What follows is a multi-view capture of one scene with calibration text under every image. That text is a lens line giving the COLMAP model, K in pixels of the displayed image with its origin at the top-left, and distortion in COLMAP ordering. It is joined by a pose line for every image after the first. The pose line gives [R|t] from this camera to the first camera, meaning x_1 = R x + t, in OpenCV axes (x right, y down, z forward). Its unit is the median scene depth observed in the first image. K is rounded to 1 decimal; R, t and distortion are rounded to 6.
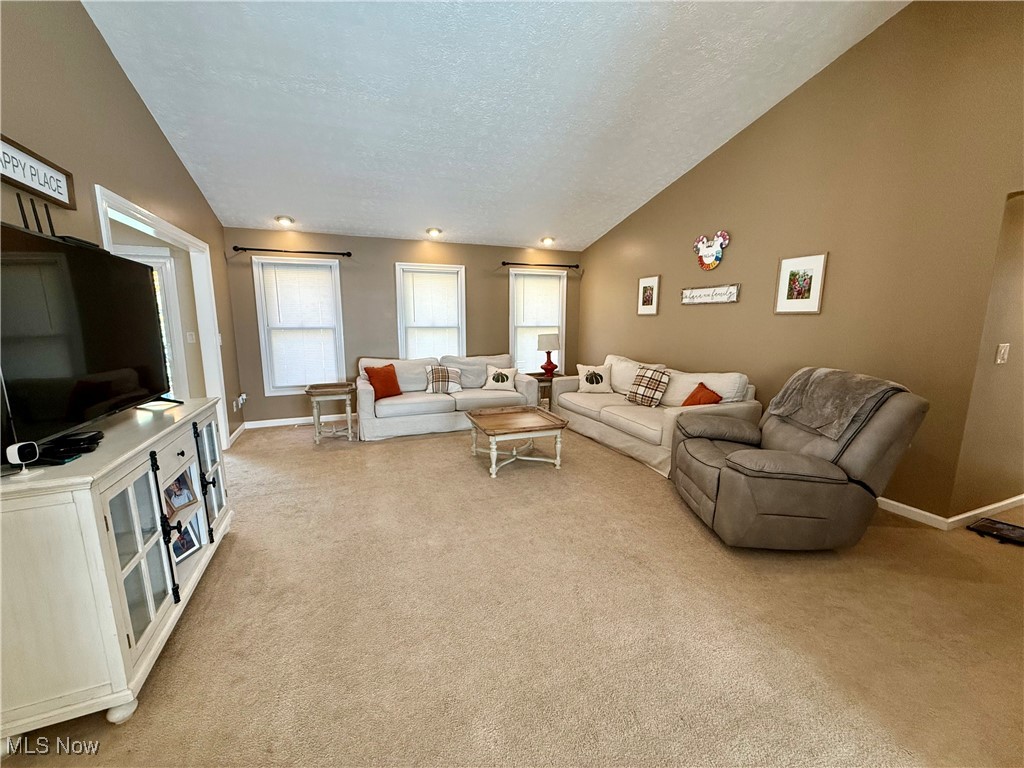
lens RADIAL K [[405.7, 0, 513.8], [0, 405.7, 379.5], [0, 0, 1]] dist [0.006034, 0.000095]
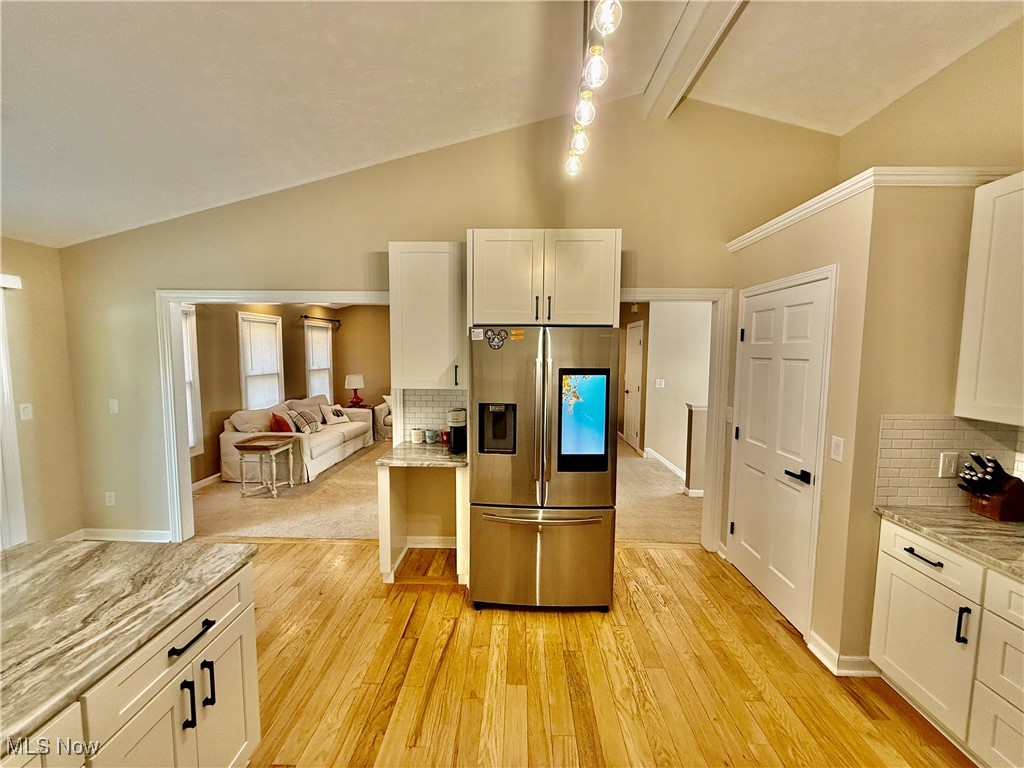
lens RADIAL K [[406.7, 0, 509.1], [0, 406.7, 385.0], [0, 0, 1]] dist [0.001572, -0.000213]
pose [[0.395888, -0.076175, 0.915134, -1.458288], [0.130546, 0.991101, 0.026025, -0.083642], [-0.908972, 0.109164, 0.402309, 0.056750]]
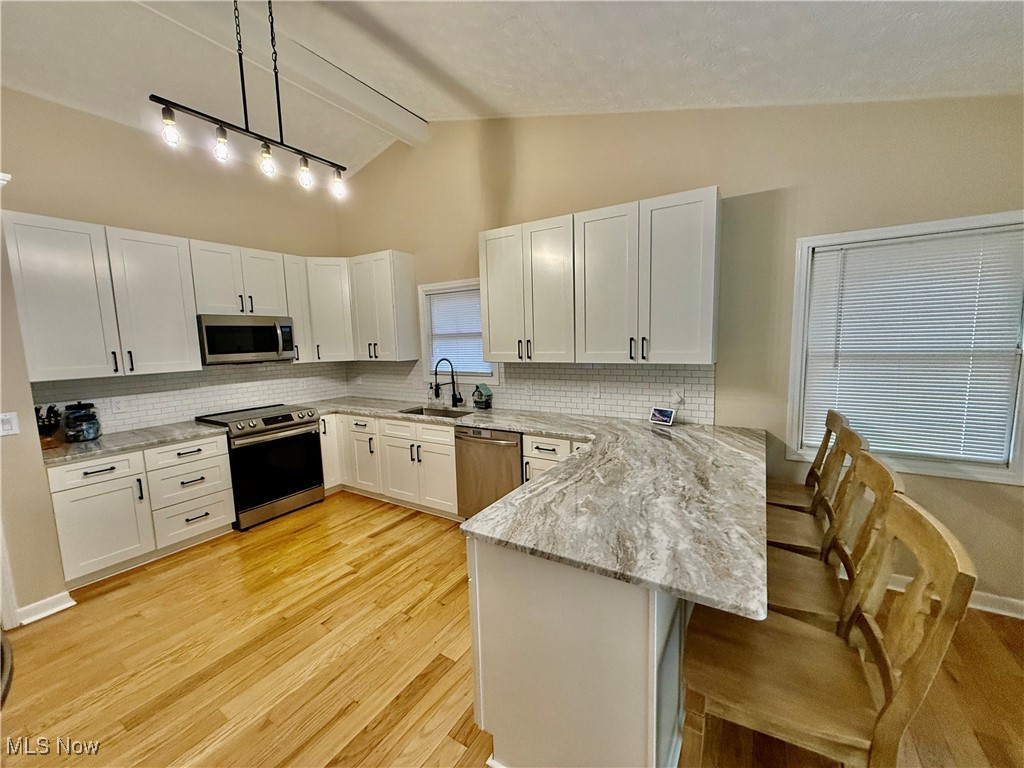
lens RADIAL K [[406.7, 0, 509.1], [0, 406.7, 385.0], [0, 0, 1]] dist [0.001572, -0.000213]
pose [[-0.806994, 0.090418, -0.583597, -0.999207], [-0.060971, 0.970173, 0.234621, -0.167206], [0.587404, 0.224921, -0.777410, 0.800032]]
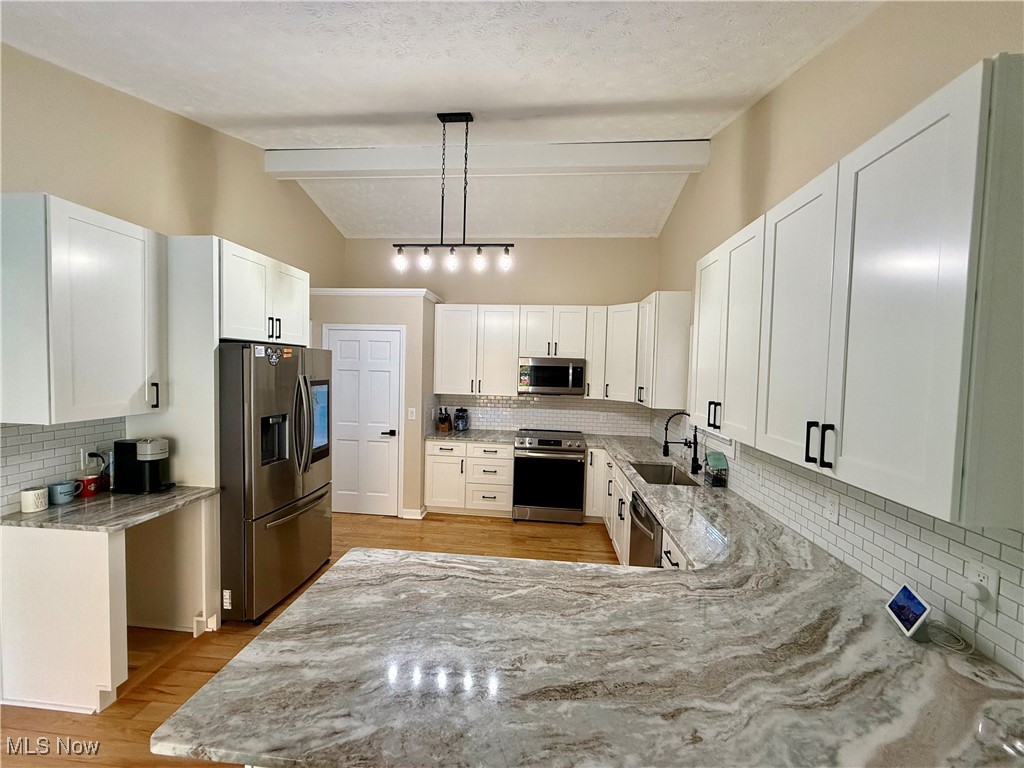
lens RADIAL K [[406.7, 0, 509.1], [0, 406.7, 385.0], [0, 0, 1]] dist [0.001572, -0.000213]
pose [[-0.889811, -0.045210, 0.454085, -1.555167], [0.039950, 0.983542, 0.176210, -0.206161], [-0.454578, 0.174934, -0.873360, 0.799850]]
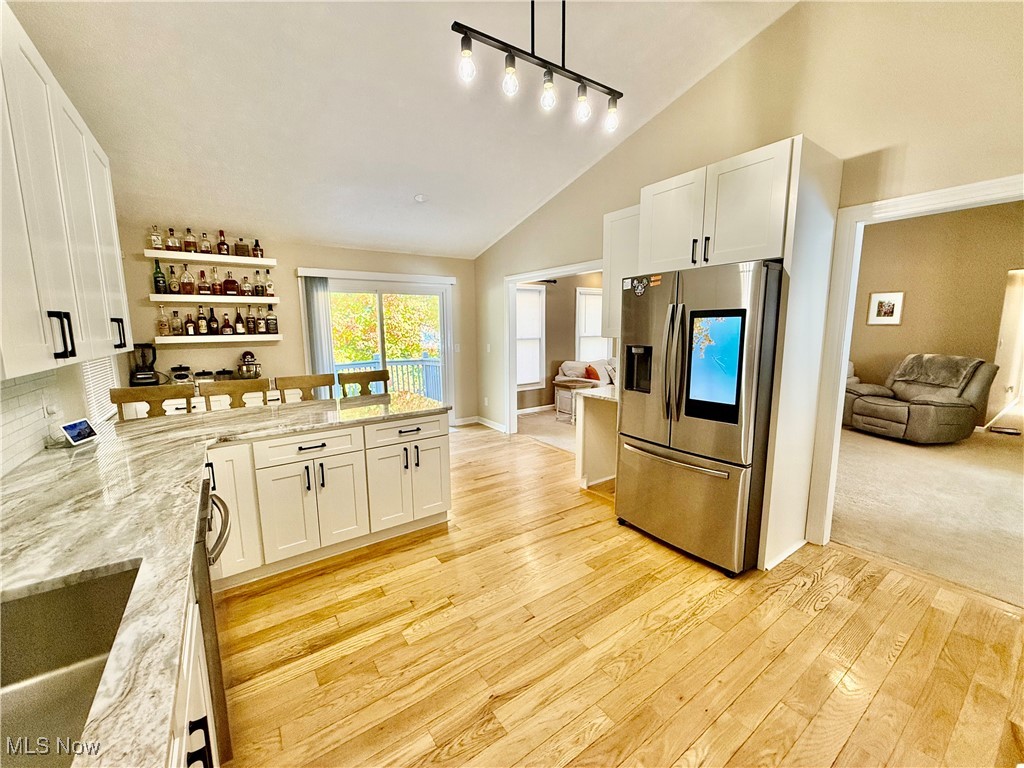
lens RADIAL K [[406.7, 0, 509.1], [0, 406.7, 385.0], [0, 0, 1]] dist [0.001572, -0.000213]
pose [[0.973817, -0.042916, 0.223247, -1.248653], [0.044781, 0.998991, -0.003297, 0.027651], [-0.222881, 0.013208, 0.974756, -0.332686]]
